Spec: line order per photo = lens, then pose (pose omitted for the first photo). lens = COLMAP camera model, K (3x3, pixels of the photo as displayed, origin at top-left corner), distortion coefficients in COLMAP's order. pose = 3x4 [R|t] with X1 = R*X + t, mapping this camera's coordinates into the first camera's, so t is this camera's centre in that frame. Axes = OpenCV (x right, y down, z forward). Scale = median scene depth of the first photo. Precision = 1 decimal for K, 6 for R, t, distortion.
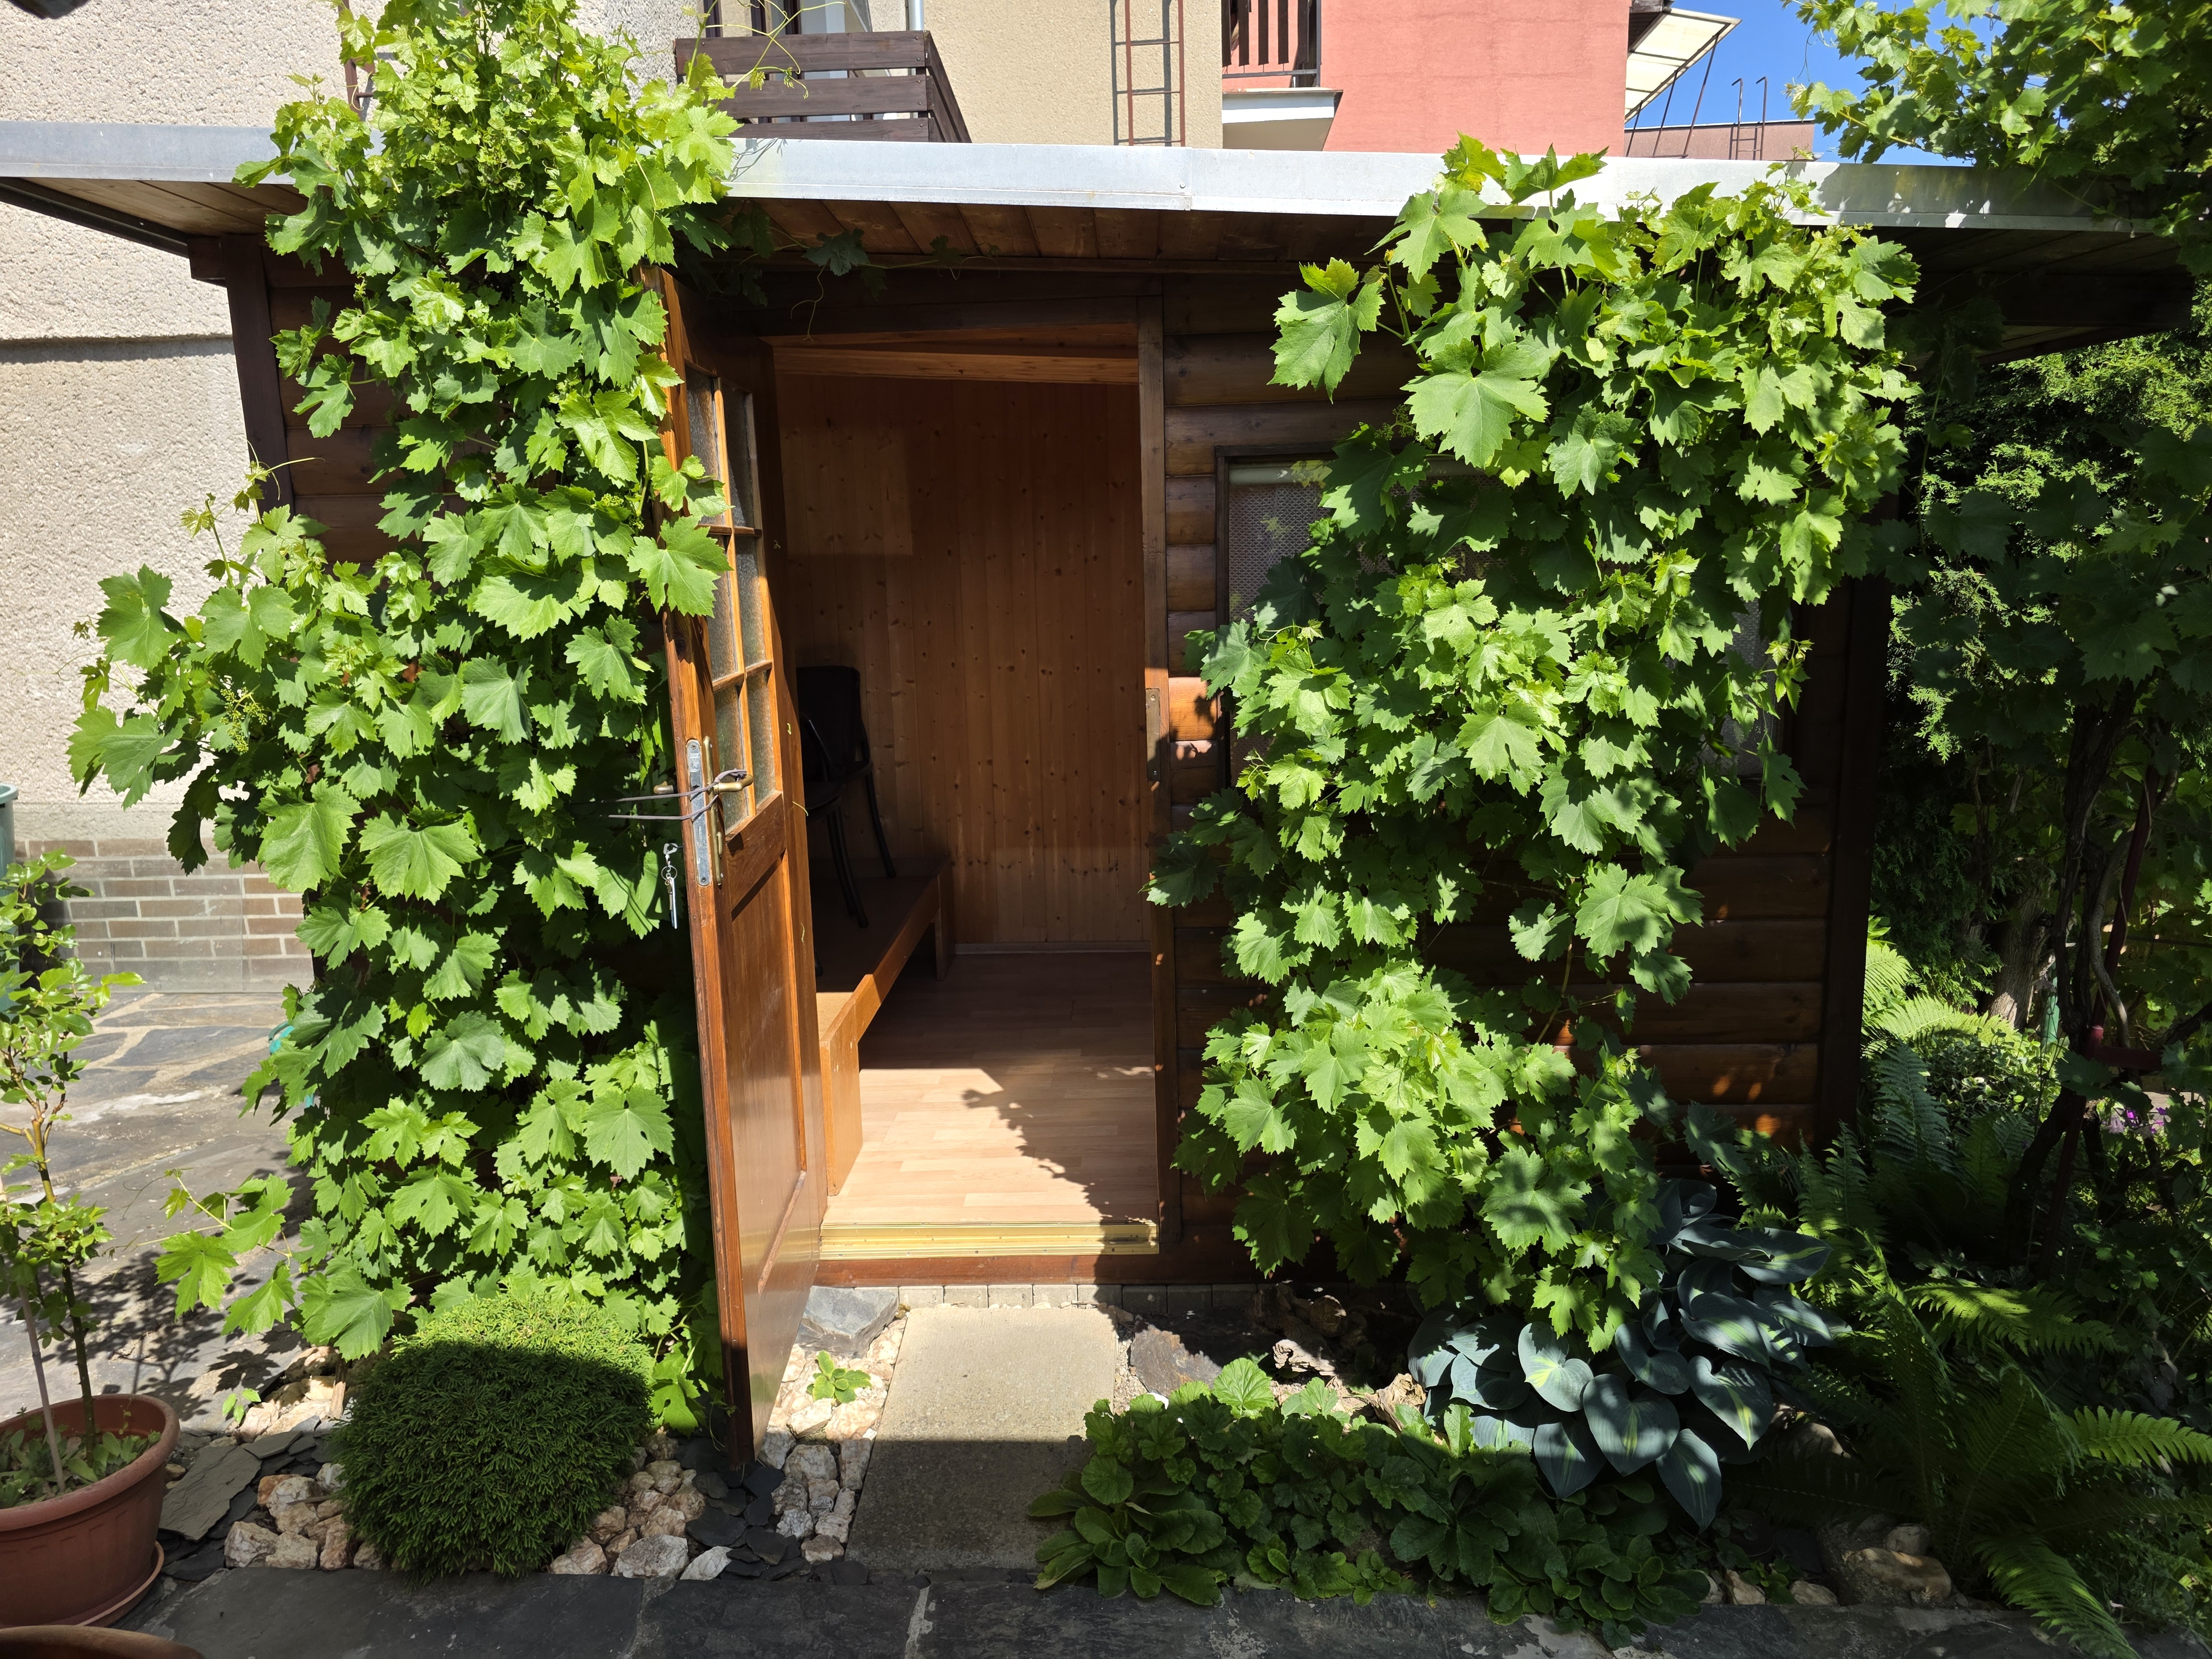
lens RADIAL K [[1473.8, 0, 1093.0], [0, 1473.8, 825.2], [0, 0, 1]] dist [0.037040, -0.002836]
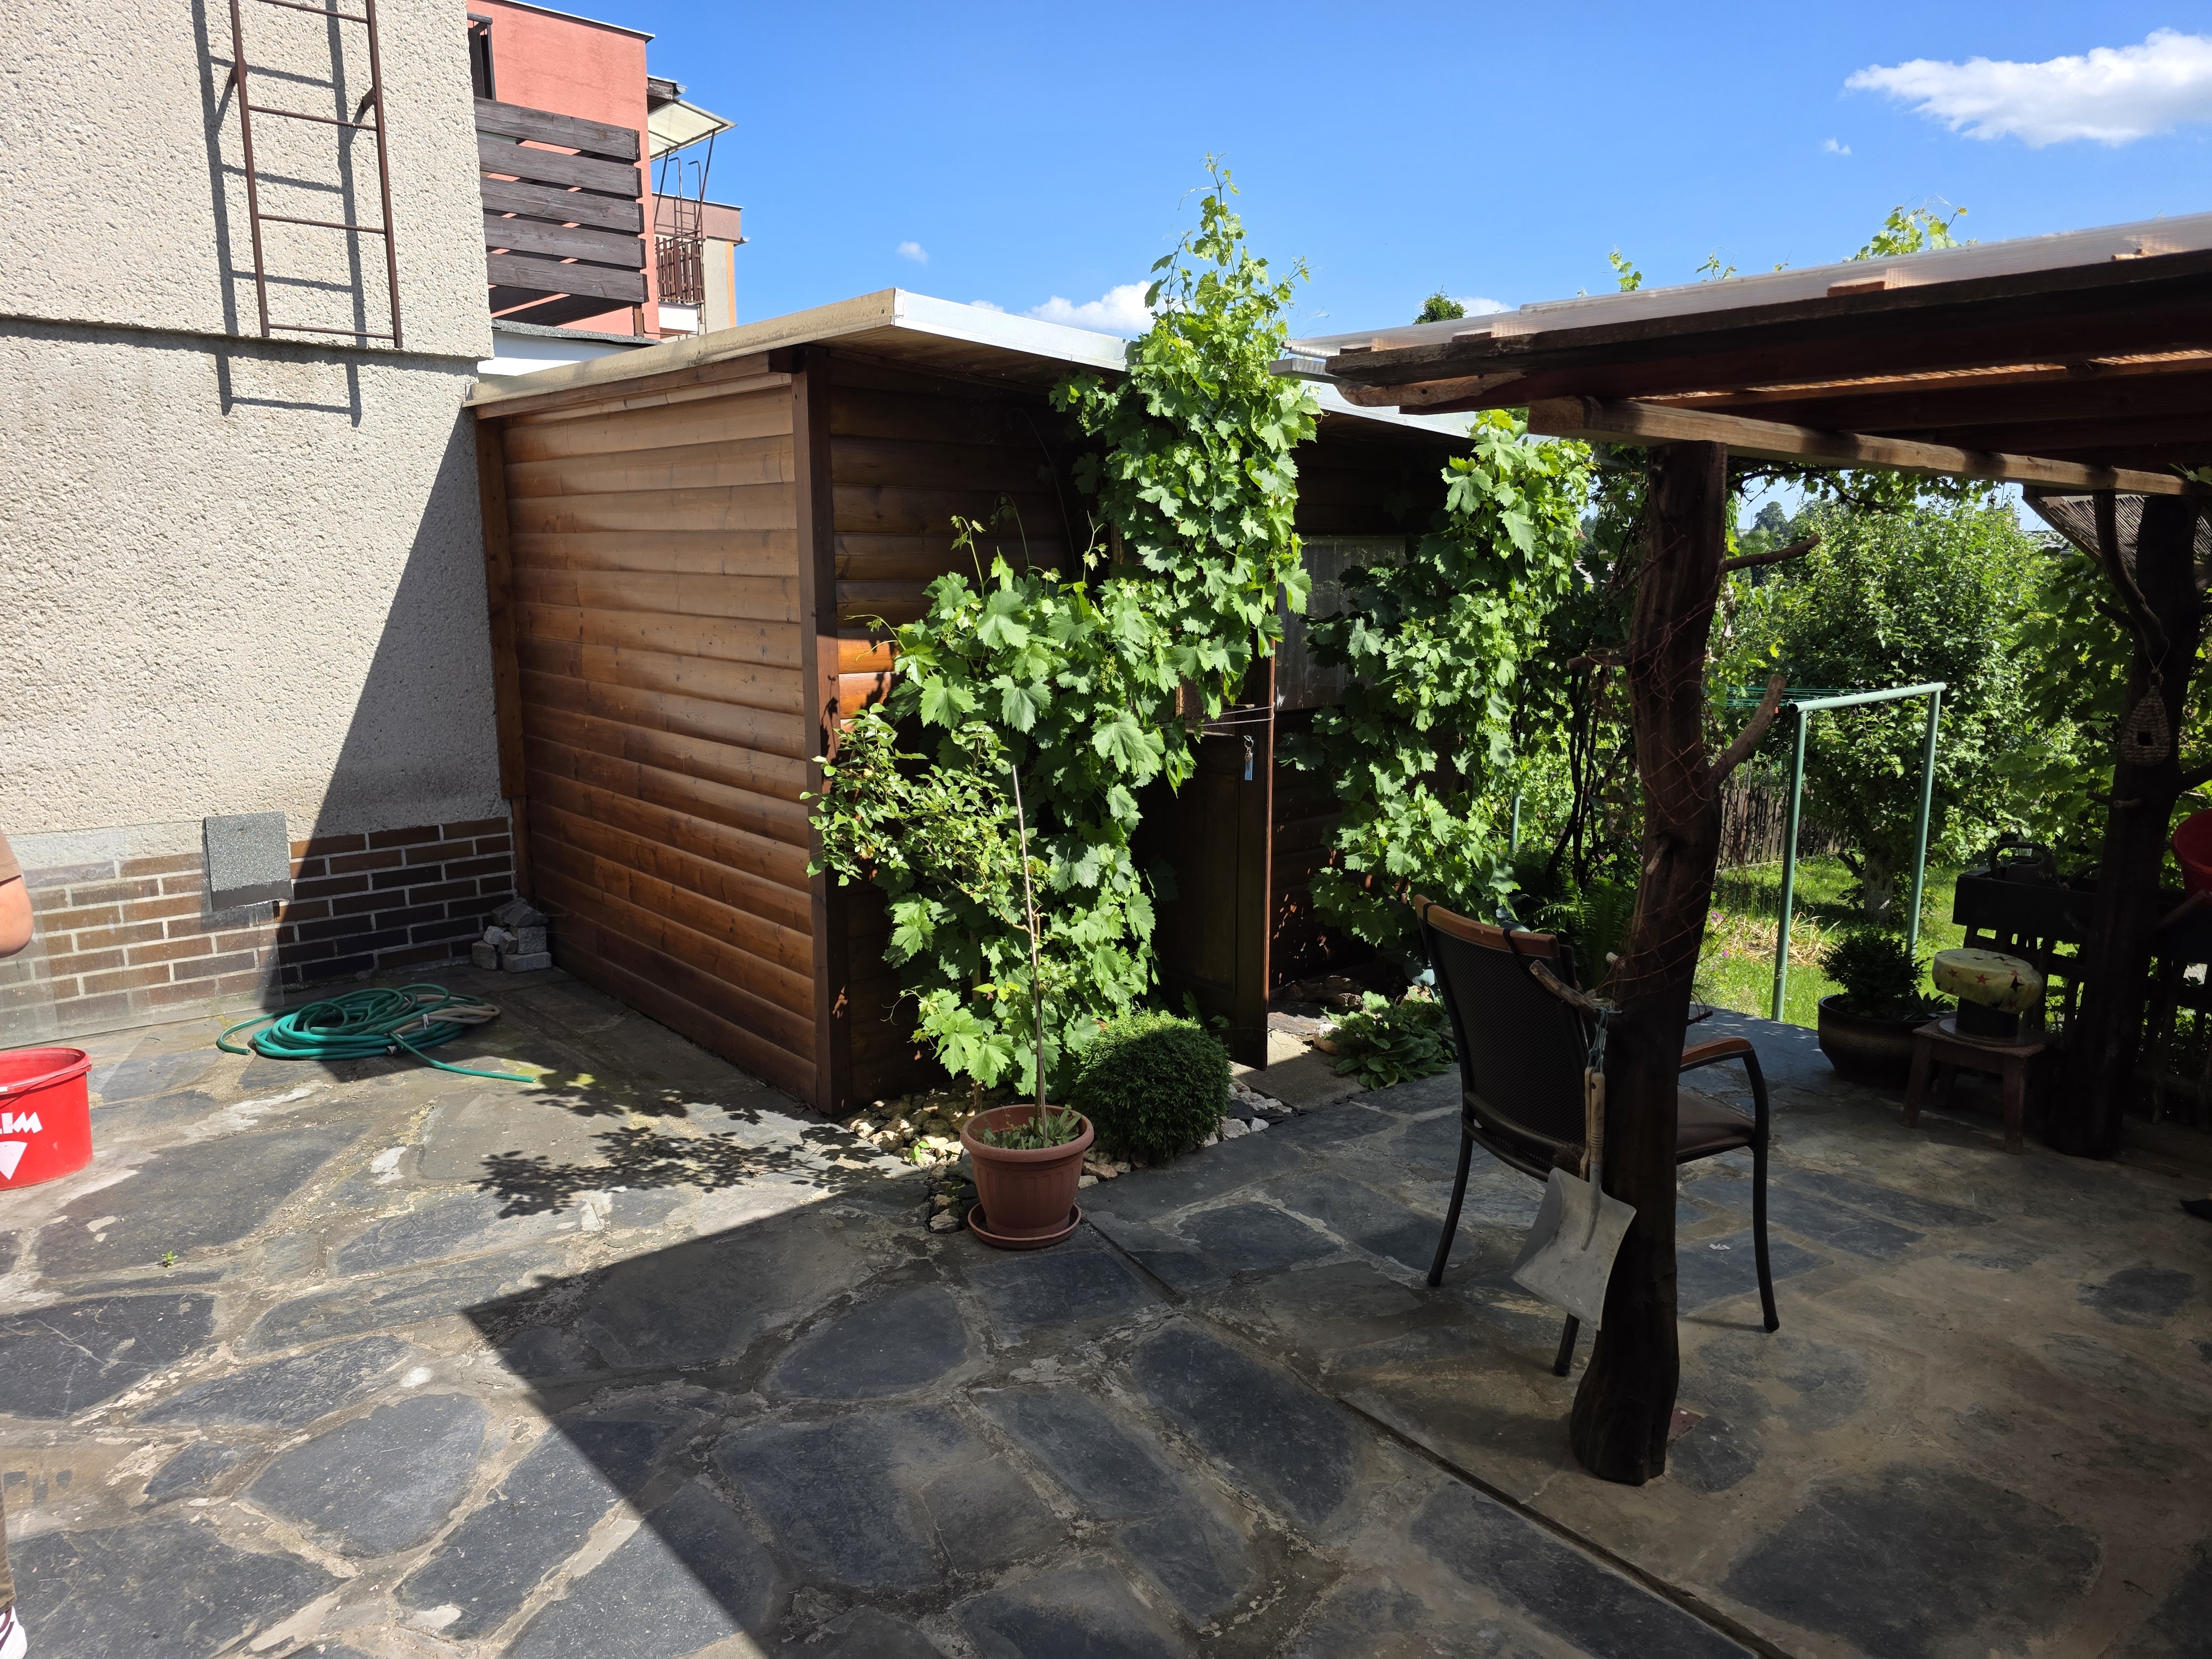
lens RADIAL K [[1504.2, 0, 1110.6], [0, 1504.2, 857.6], [0, 0, 1]] dist [0.050253, -0.000795]
pose [[0.708140, -0.104396, 0.698312, -1.344212], [0.103366, 0.993681, 0.043732, 0.051744], [-0.698465, 0.041213, 0.714457, -0.181696]]
